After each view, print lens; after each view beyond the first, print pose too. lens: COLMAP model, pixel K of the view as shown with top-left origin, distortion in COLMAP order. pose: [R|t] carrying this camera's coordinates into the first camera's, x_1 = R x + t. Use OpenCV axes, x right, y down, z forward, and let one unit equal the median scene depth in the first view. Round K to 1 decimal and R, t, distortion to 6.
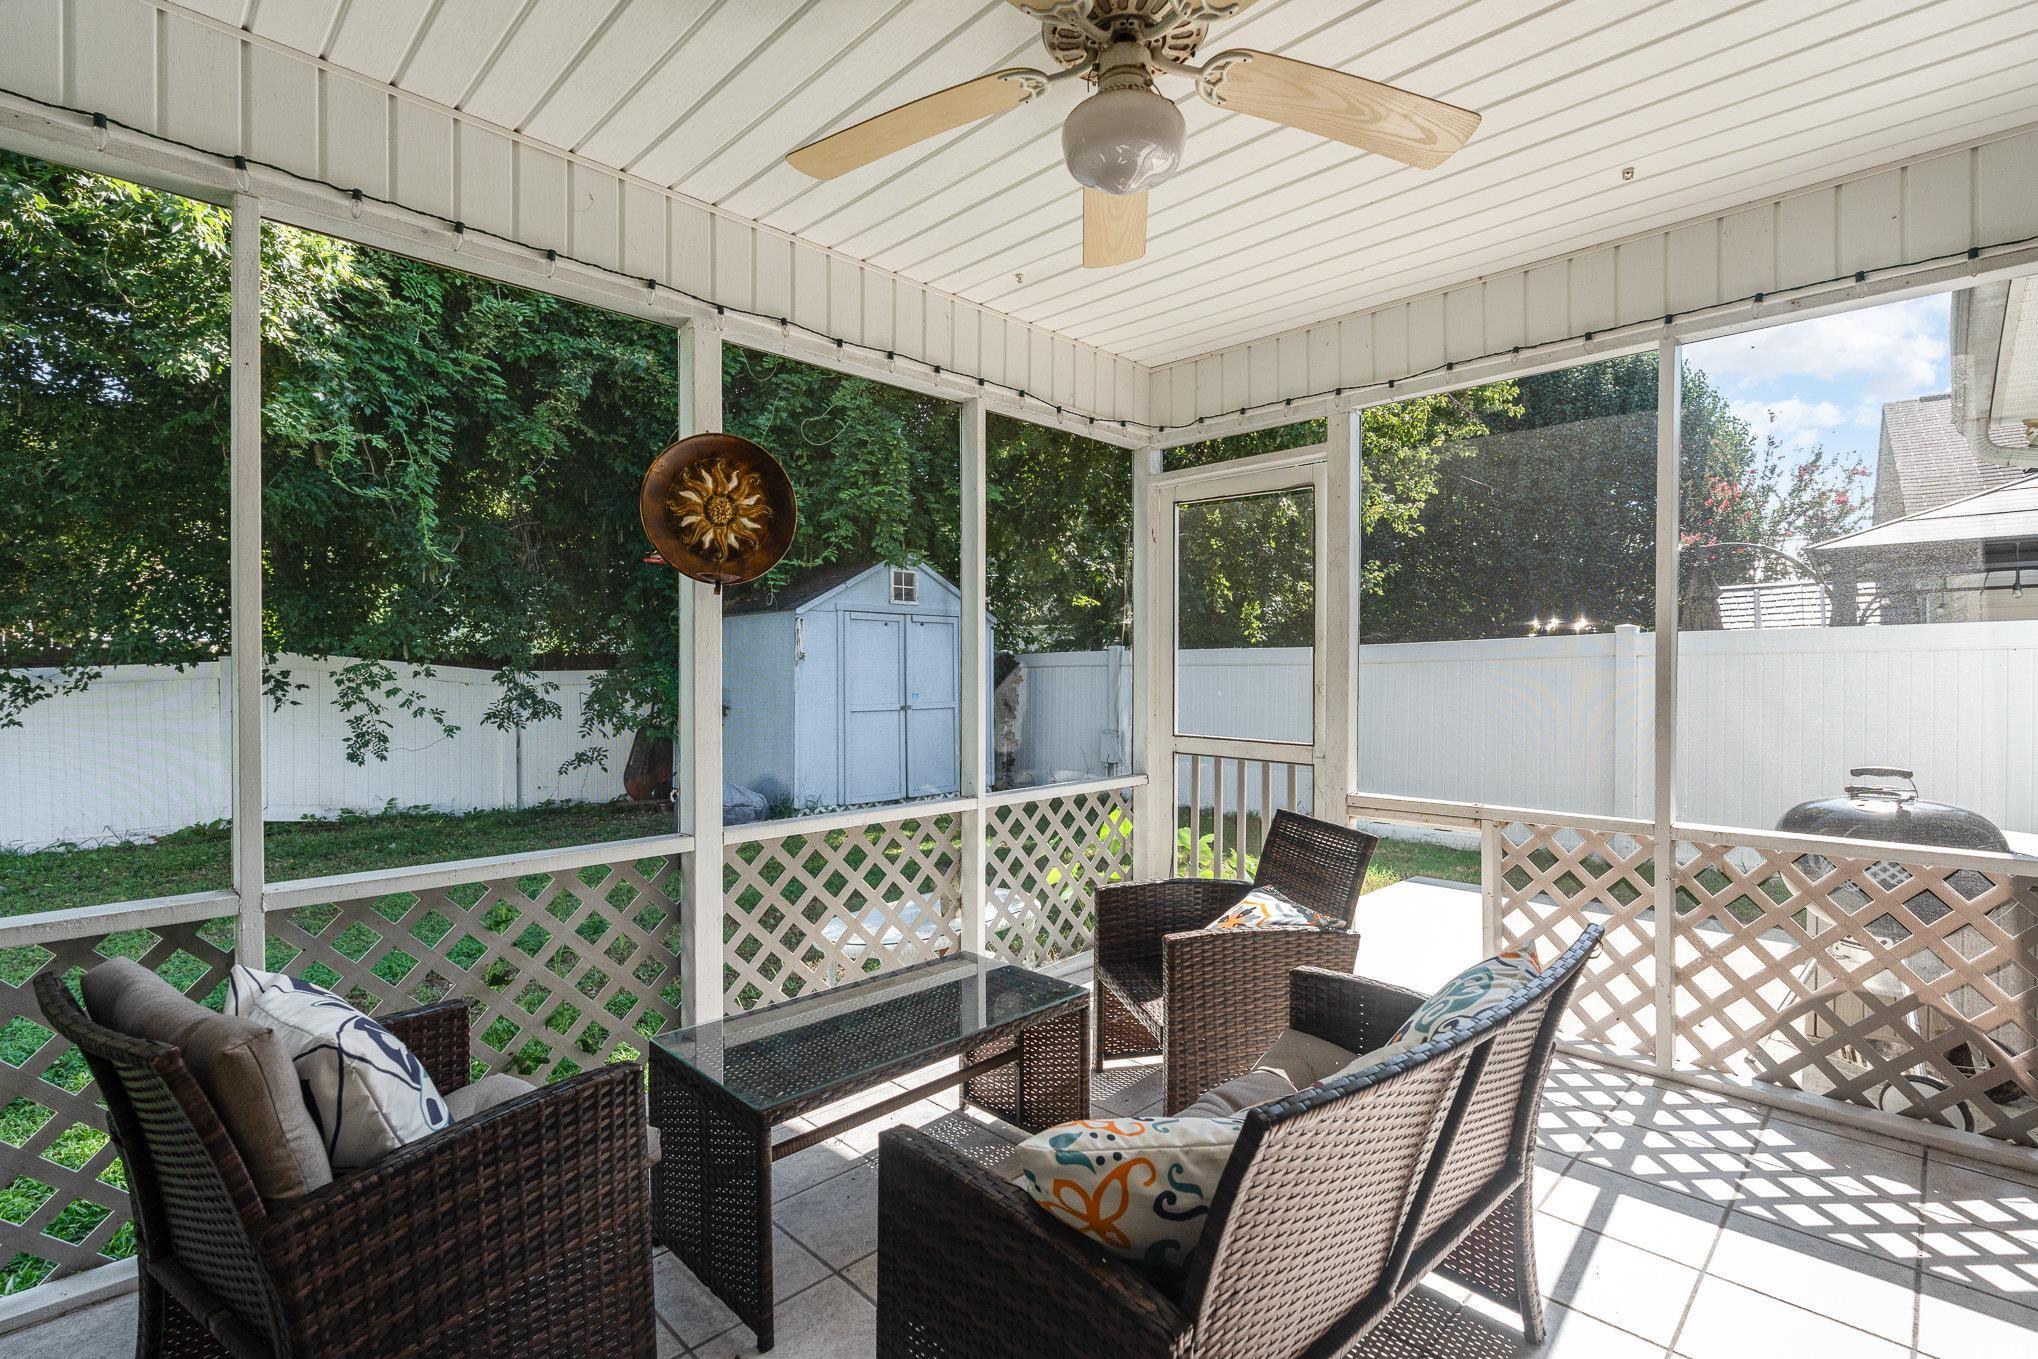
lens RADIAL K [[939.4, 0, 1026.9], [0, 939.4, 680.1], [0, 0, 1]] dist [-0.003761, -0.000570]
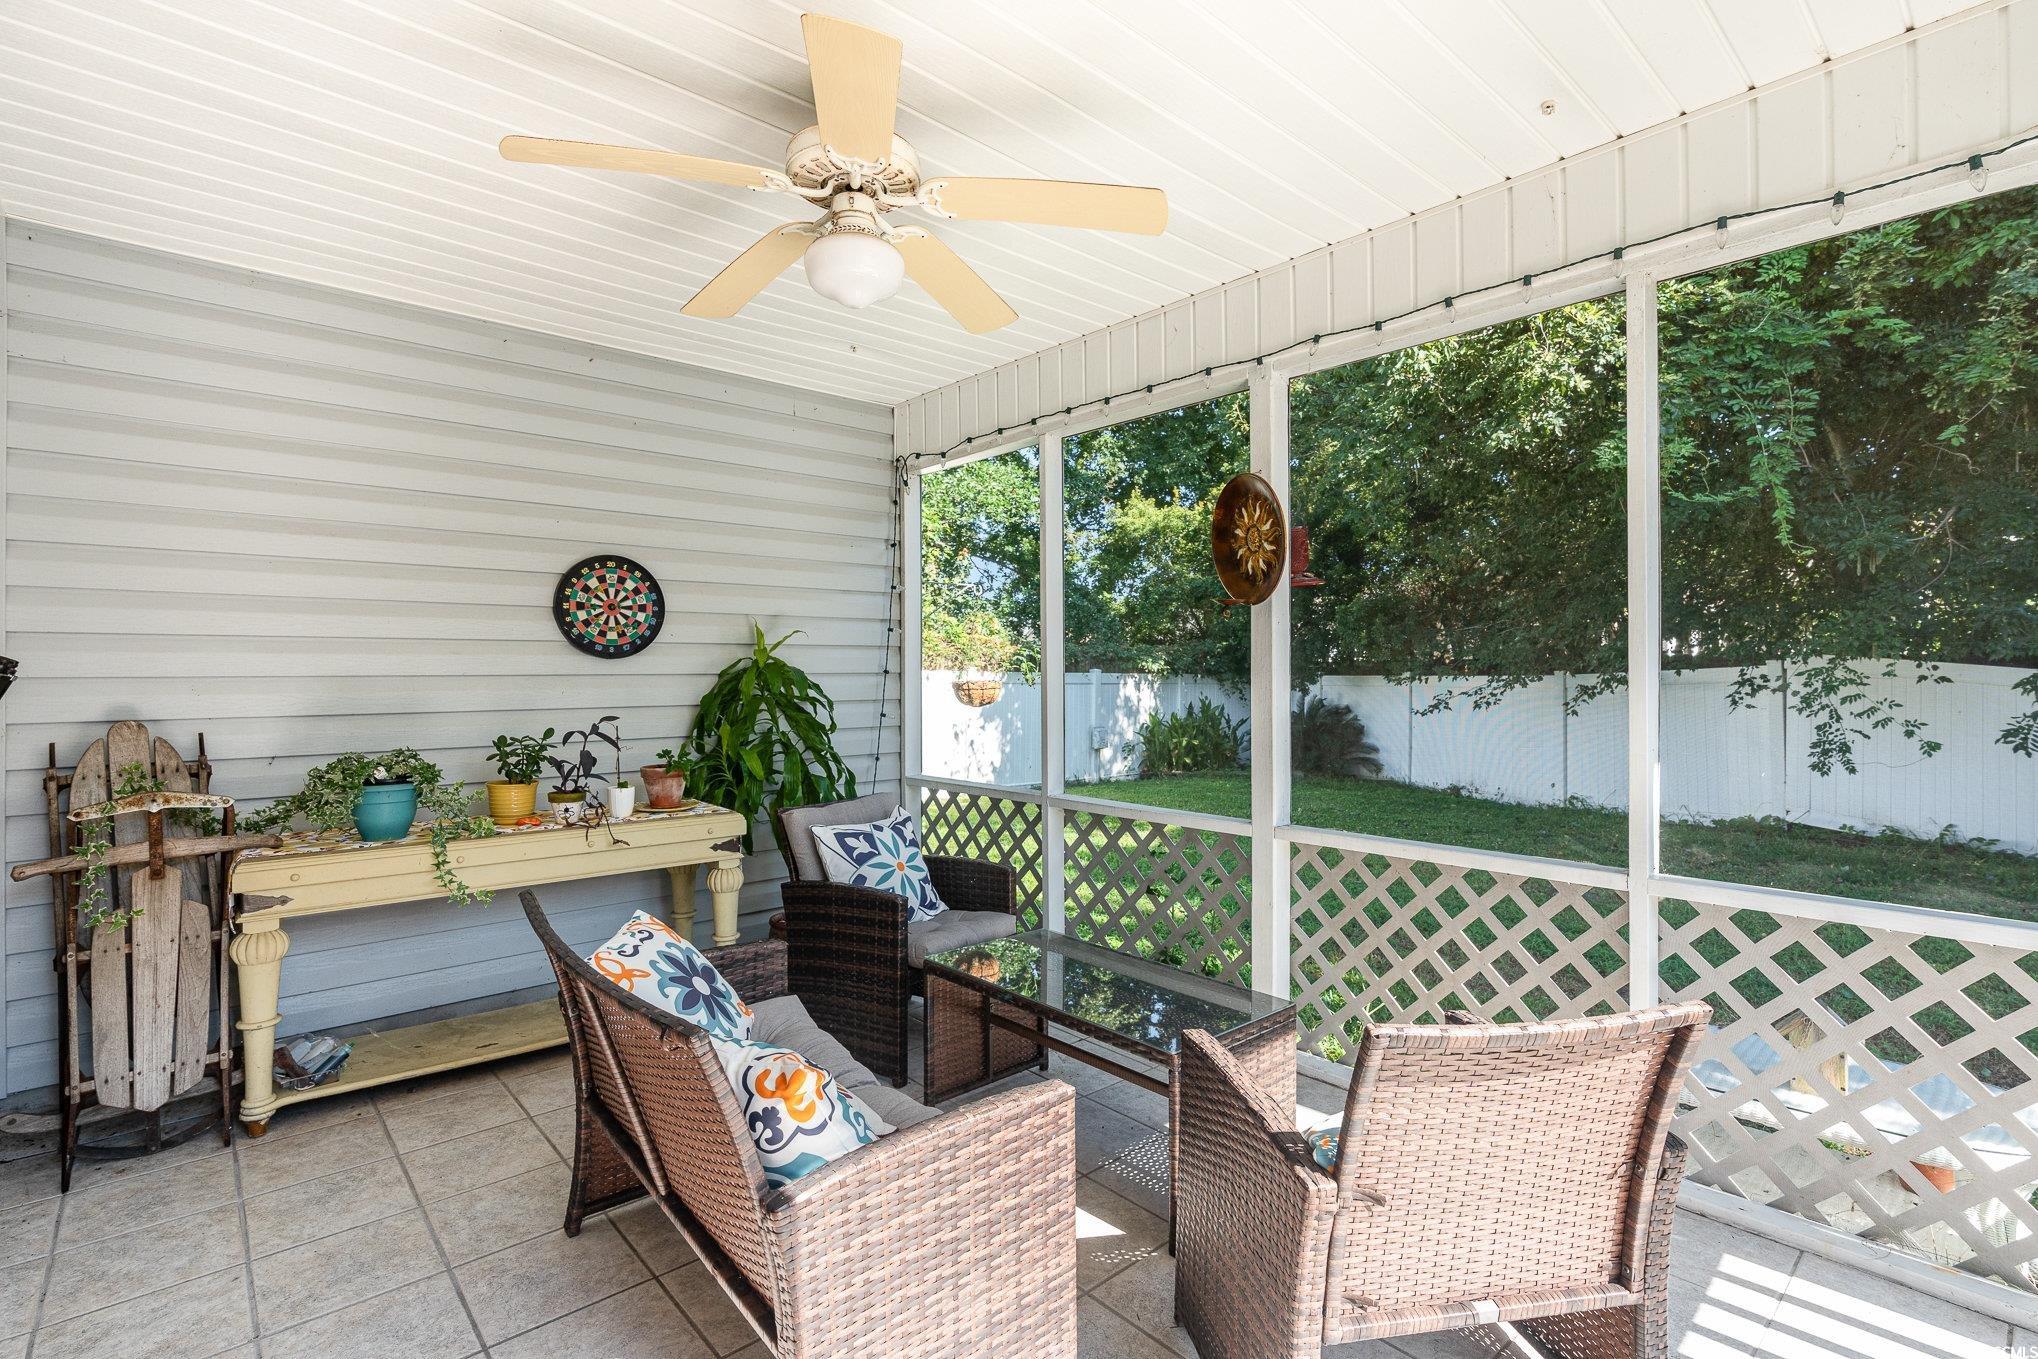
lens RADIAL K [[939.4, 0, 1026.9], [0, 939.4, 680.1], [0, 0, 1]] dist [-0.003761, -0.000570]
pose [[-0.056143, 0.008179, -0.998389, 0.300467], [-0.008378, 0.999927, 0.008663, -0.007120], [0.998388, 0.008851, -0.056070, 0.289669]]
